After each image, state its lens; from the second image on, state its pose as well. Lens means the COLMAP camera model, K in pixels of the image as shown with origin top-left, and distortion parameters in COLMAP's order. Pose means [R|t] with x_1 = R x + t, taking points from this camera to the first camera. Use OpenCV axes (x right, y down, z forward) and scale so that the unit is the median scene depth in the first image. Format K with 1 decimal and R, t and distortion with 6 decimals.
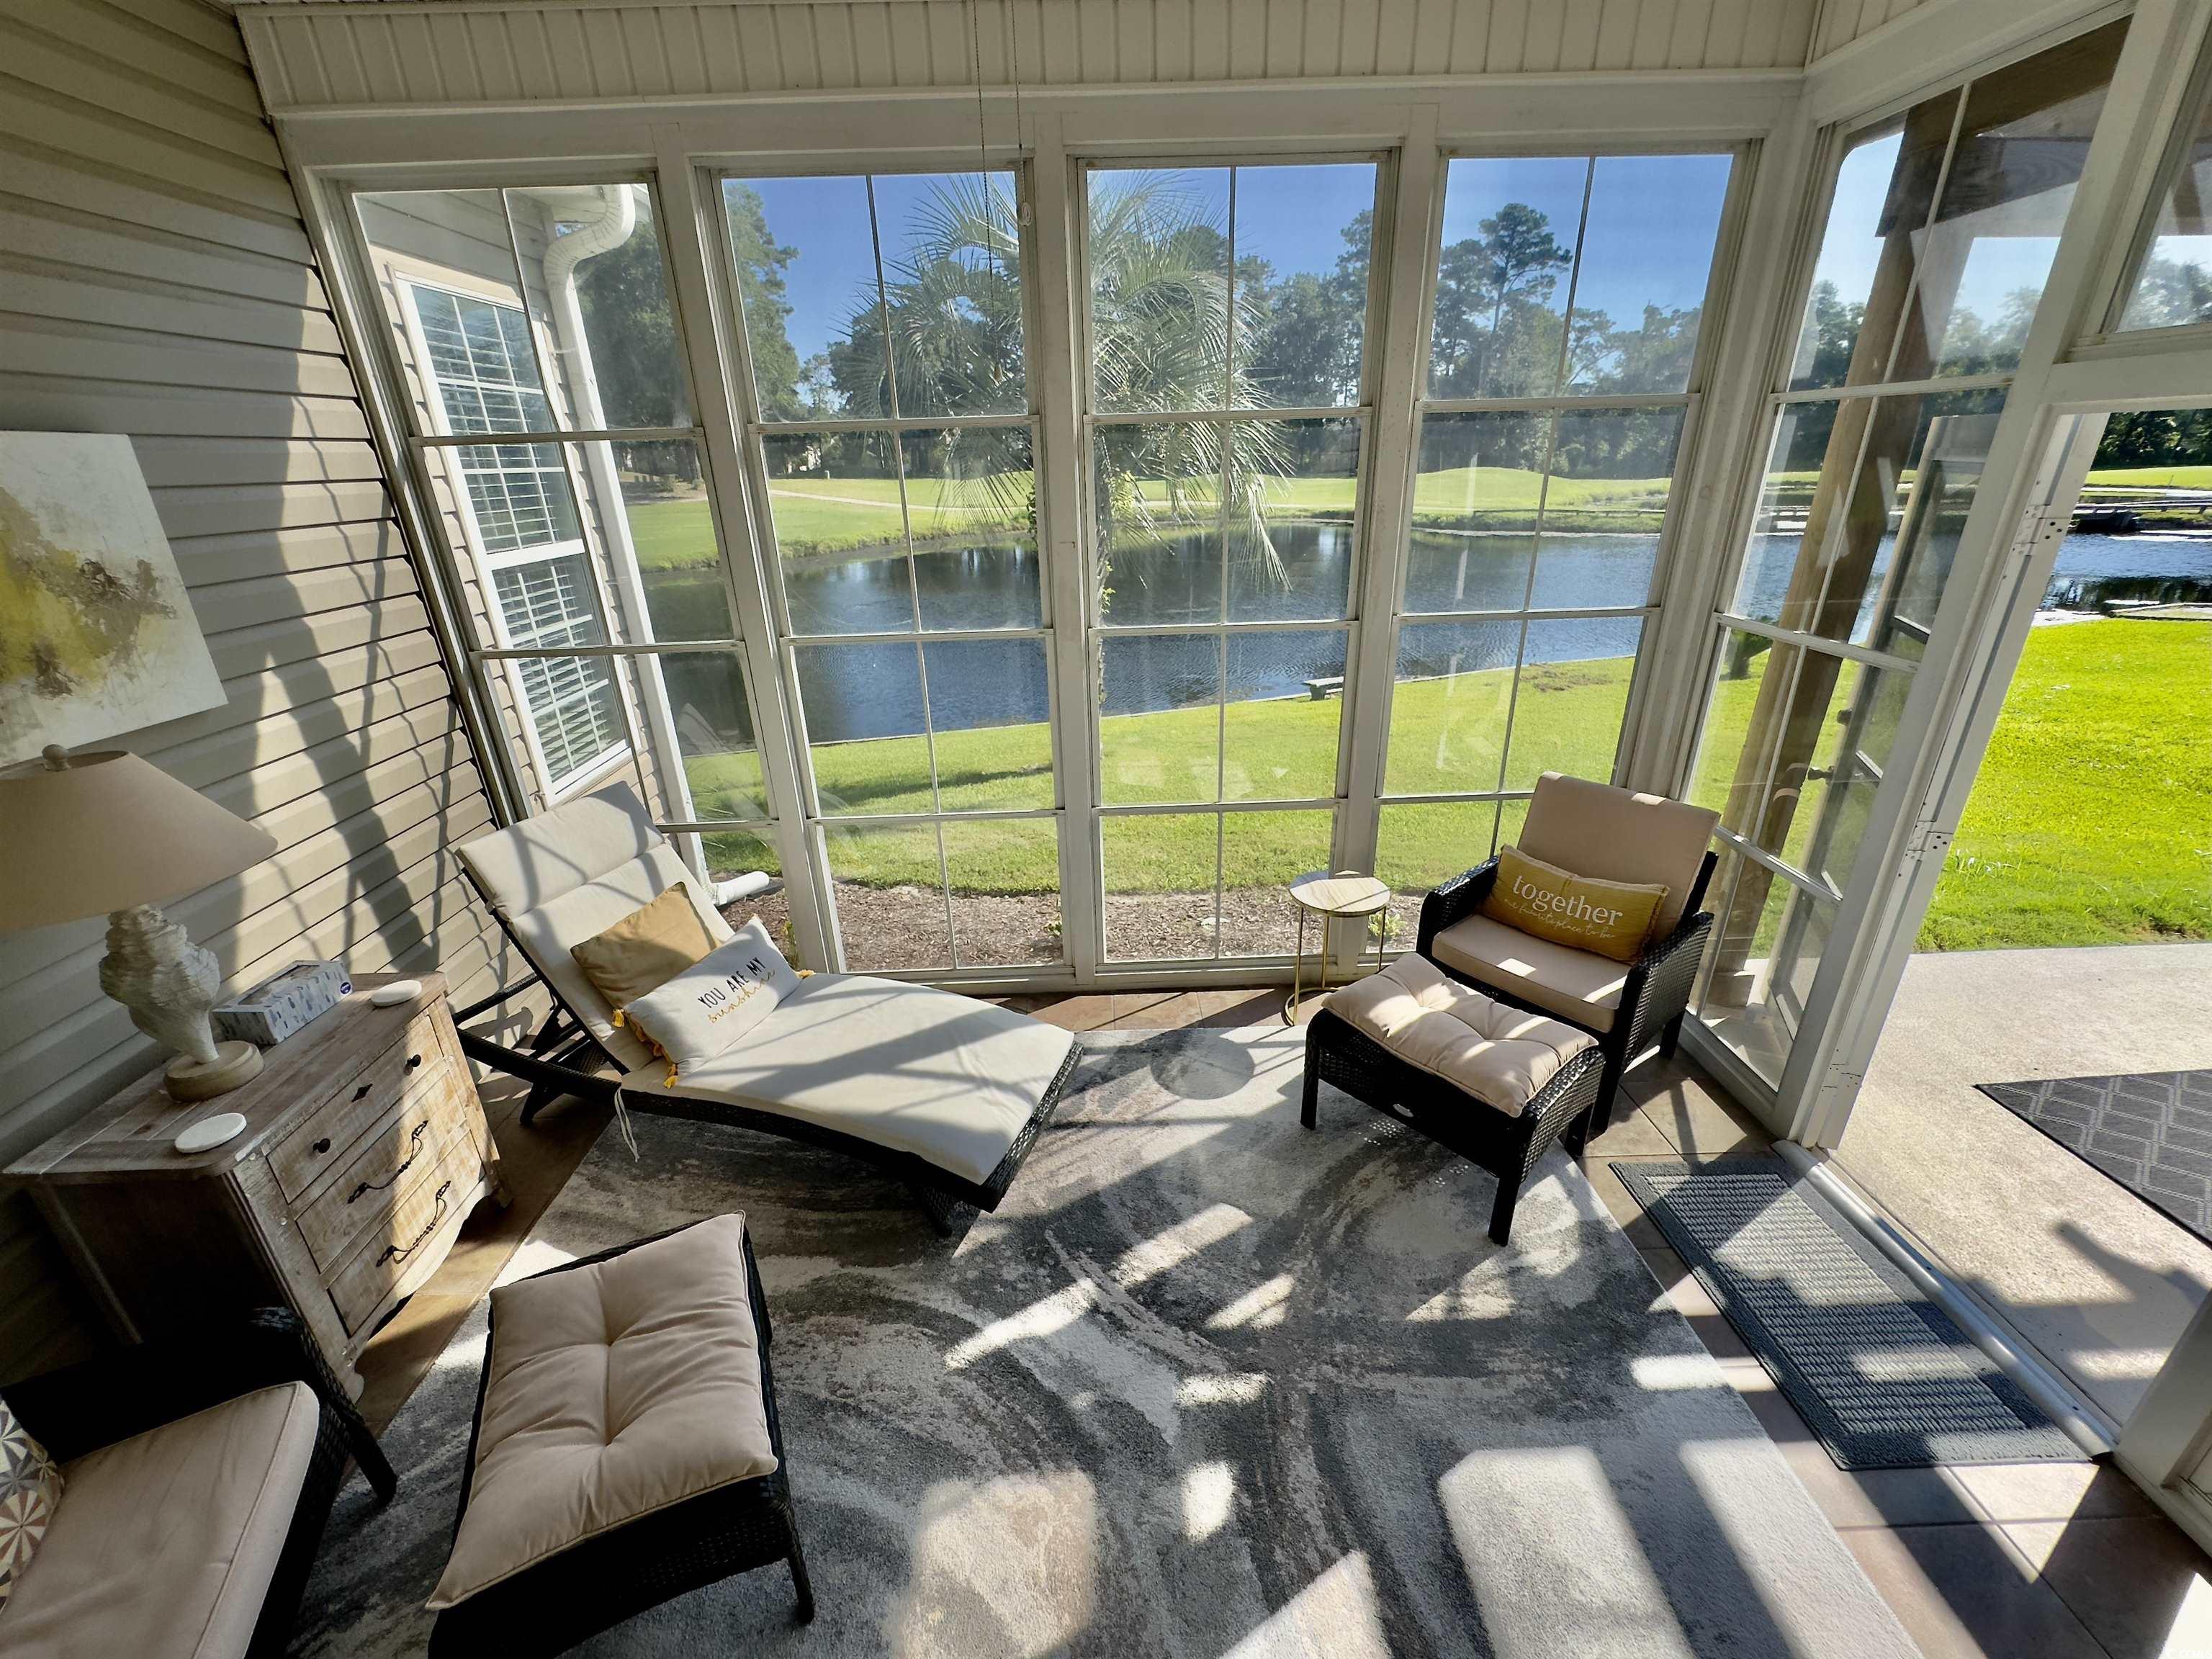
lens RADIAL K [[883.8, 0, 1106.0], [0, 883.8, 829.5], [0, 0, 1]] dist [-0.003594, 0.000889]
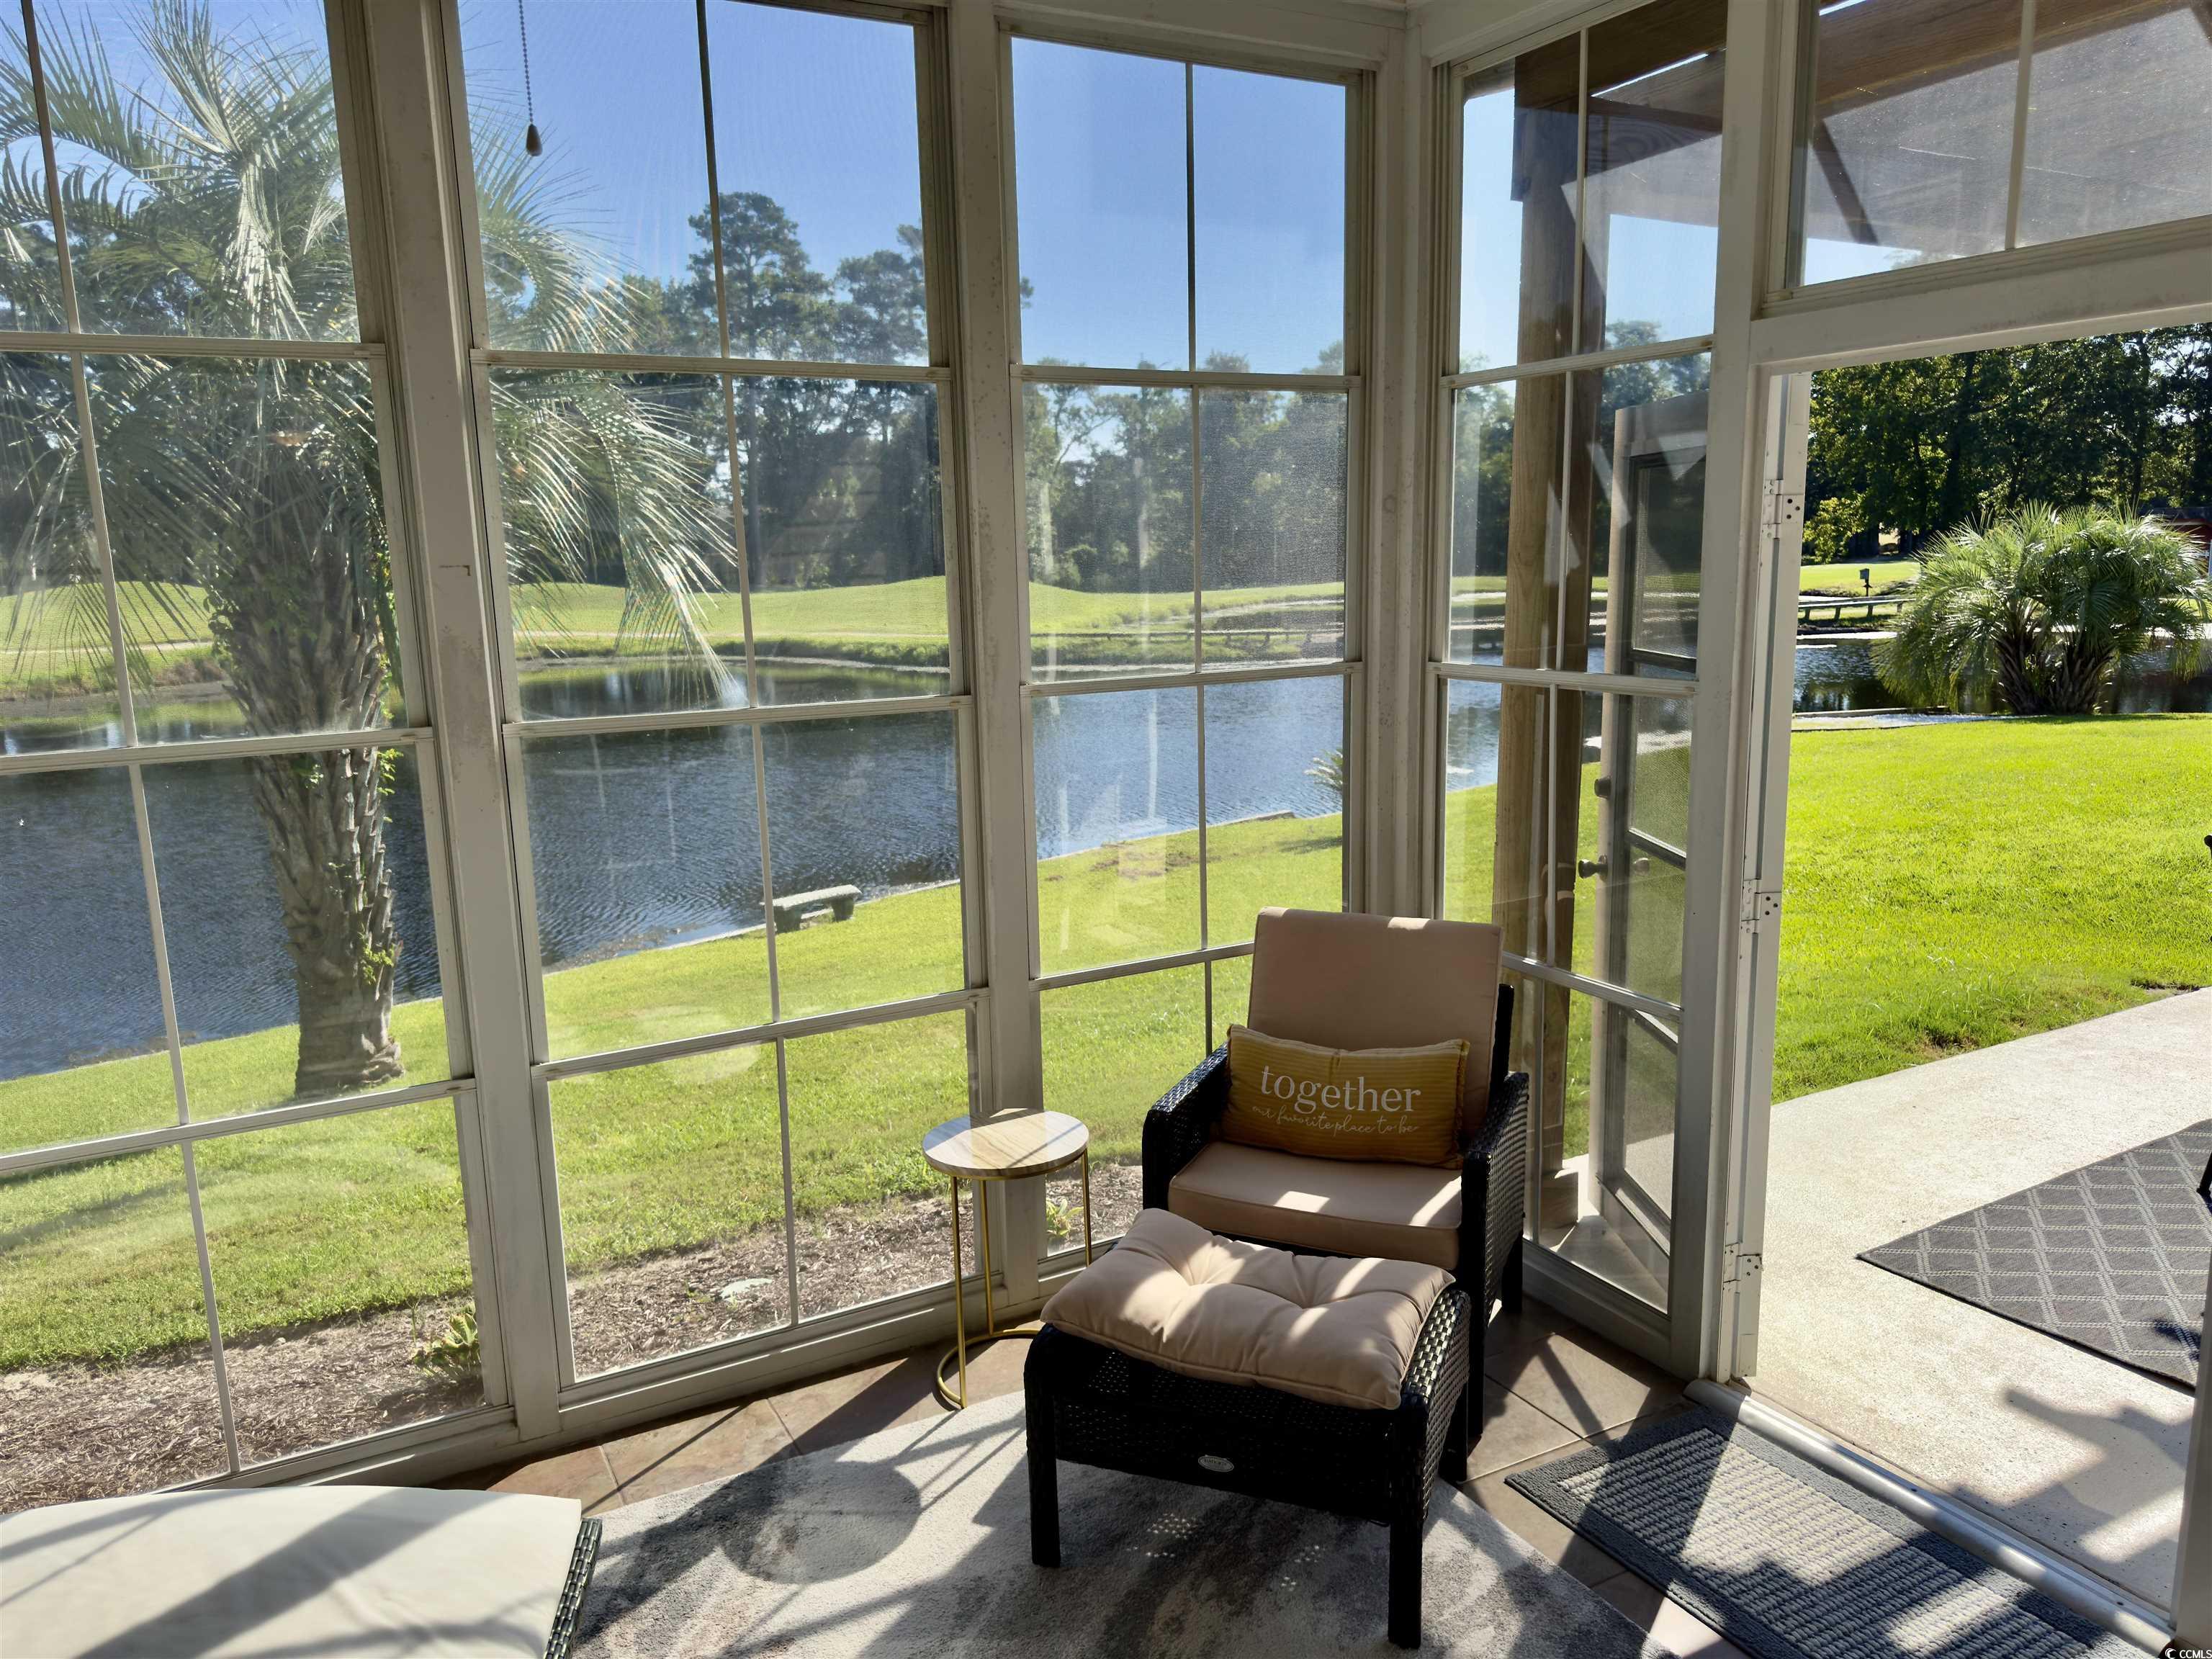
lens RADIAL K [[1562.9, 0, 1109.2], [0, 1562.9, 839.8], [0, 0, 1]] dist [0.064725, -0.088493]
pose [[0.890349, -0.076269, 0.448846, -0.132981], [0.174600, 0.967689, -0.181912, 0.083751], [-0.420469, 0.240334, 0.874897, 0.024486]]
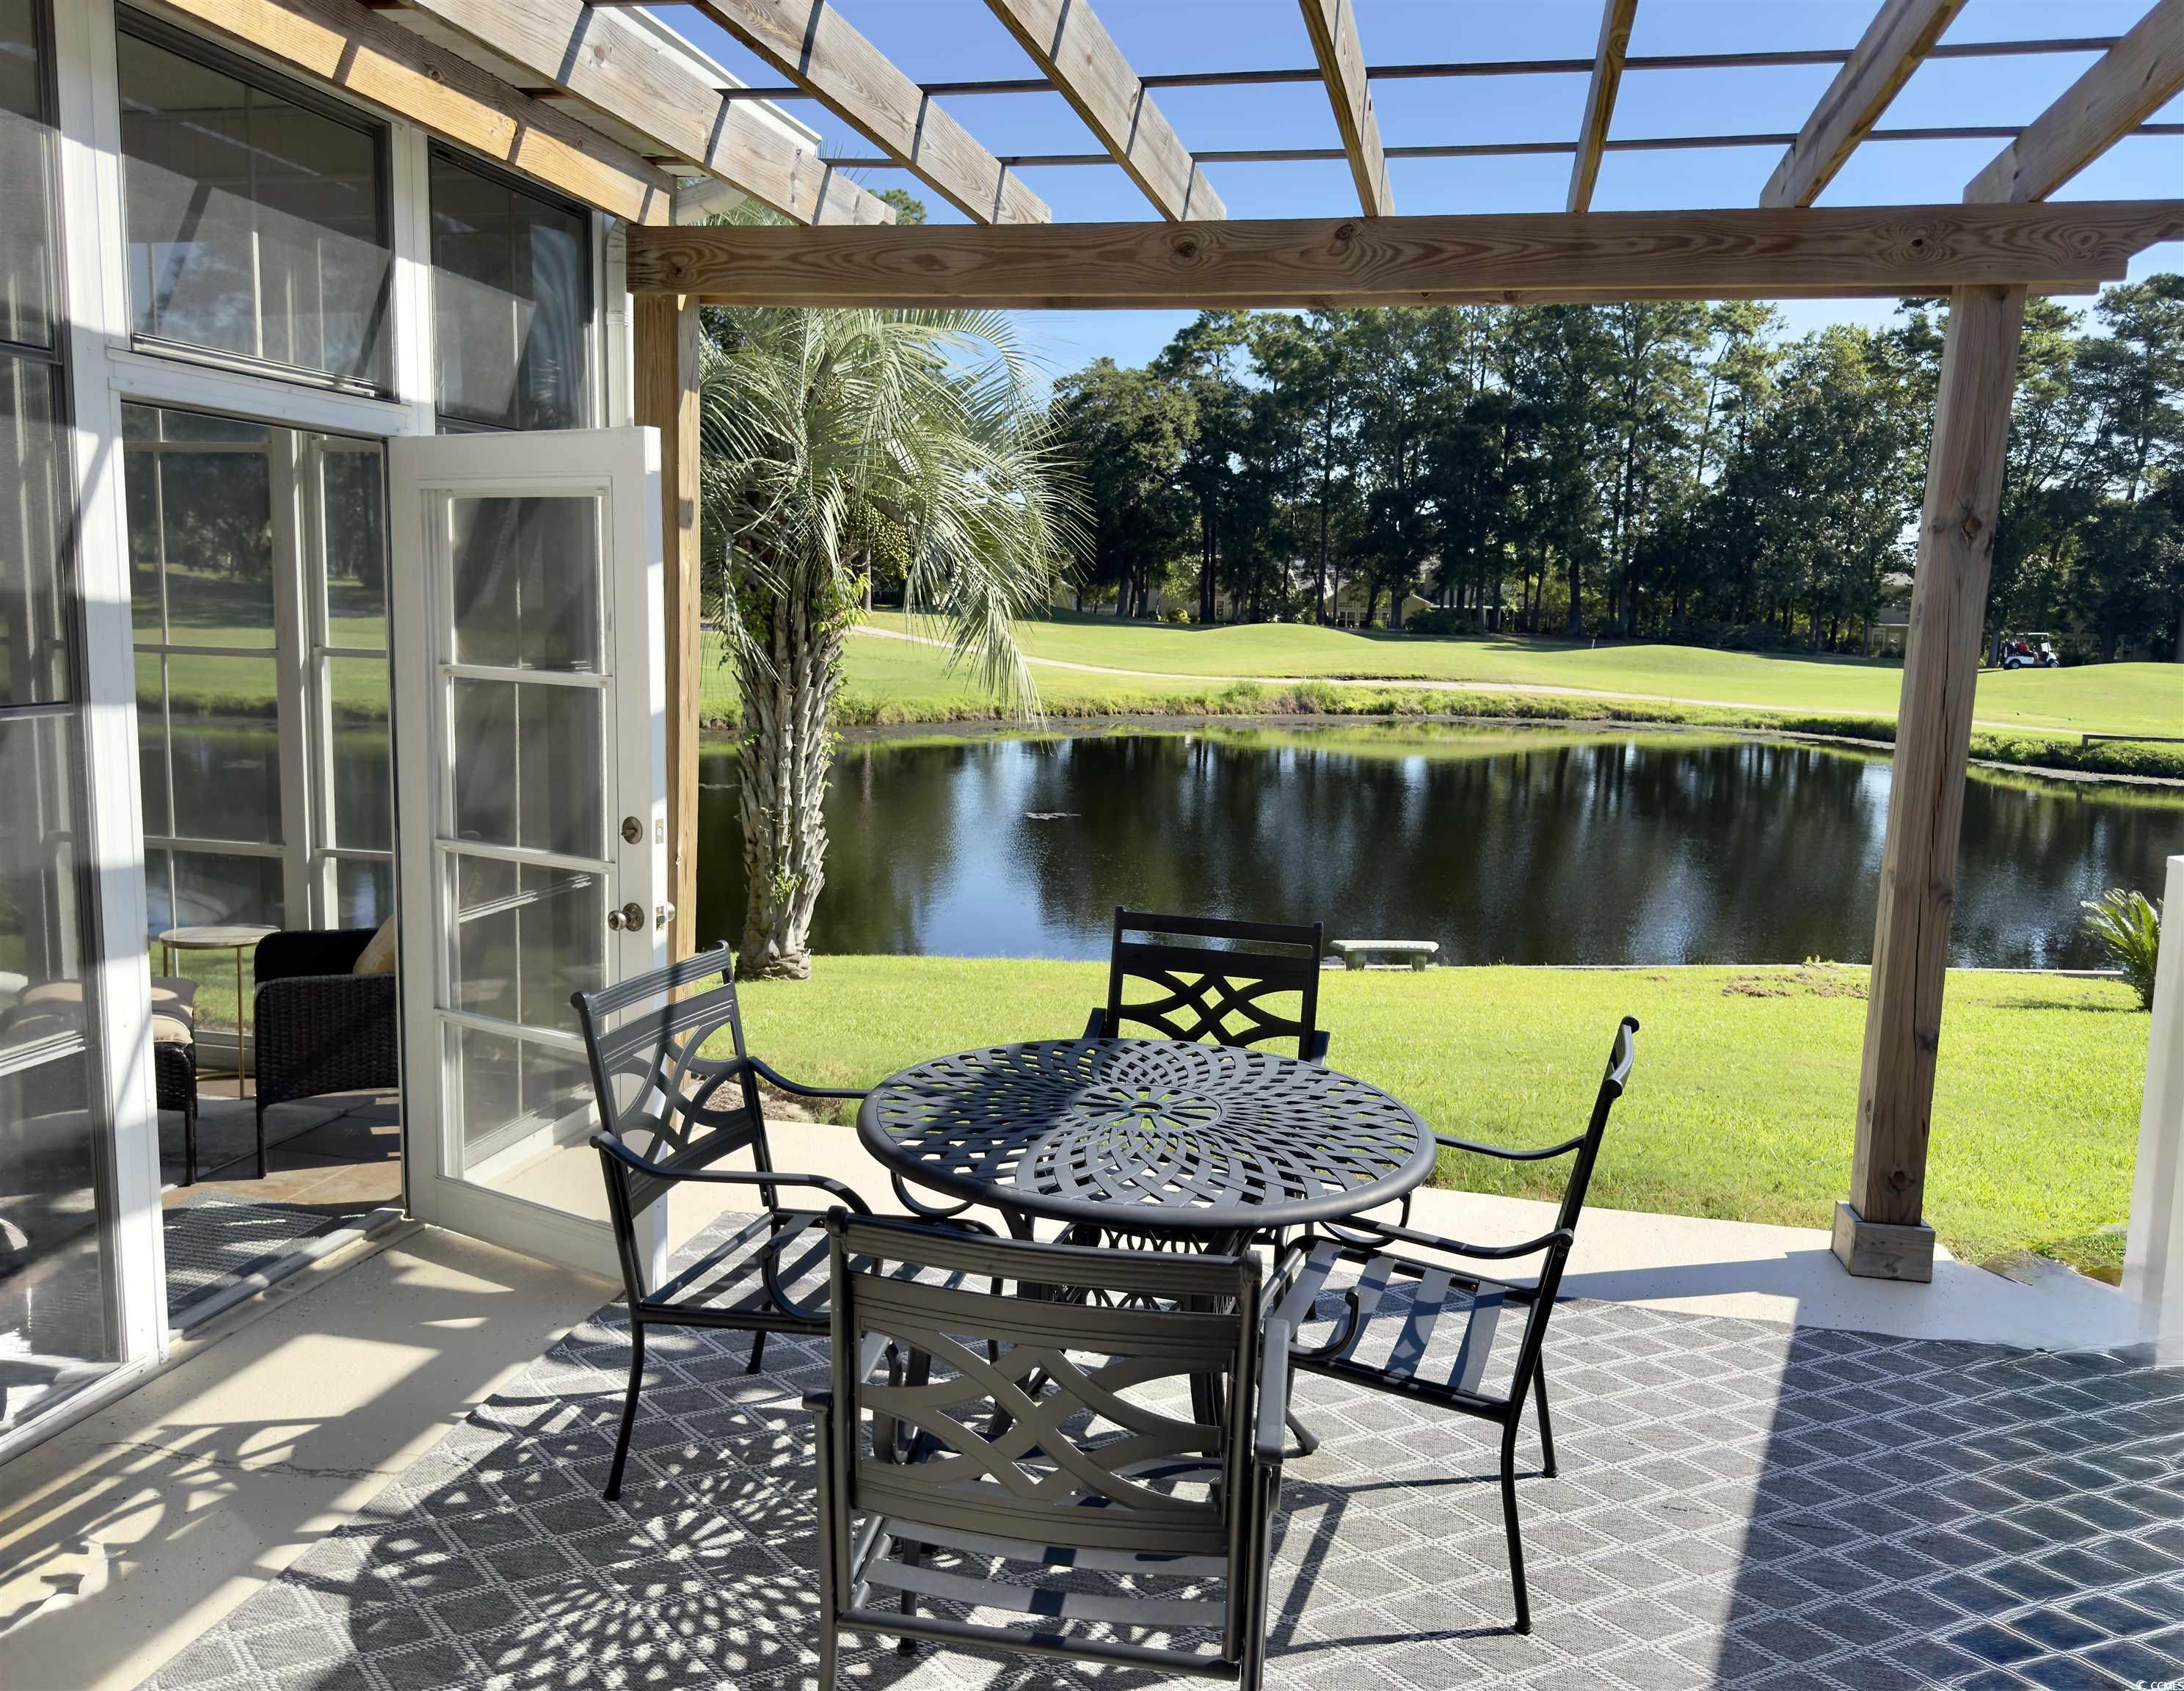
lens RADIAL K [[1658.8, 0, 1092.0], [0, 1658.8, 845.5], [0, 0, 1]] dist [0.043051, -0.085342]
pose [[0.965486, 0.088326, -0.245020, 1.685365], [-0.147379, 0.960918, -0.234340, 0.280000], [0.214746, 0.262363, 0.940771, -0.494989]]
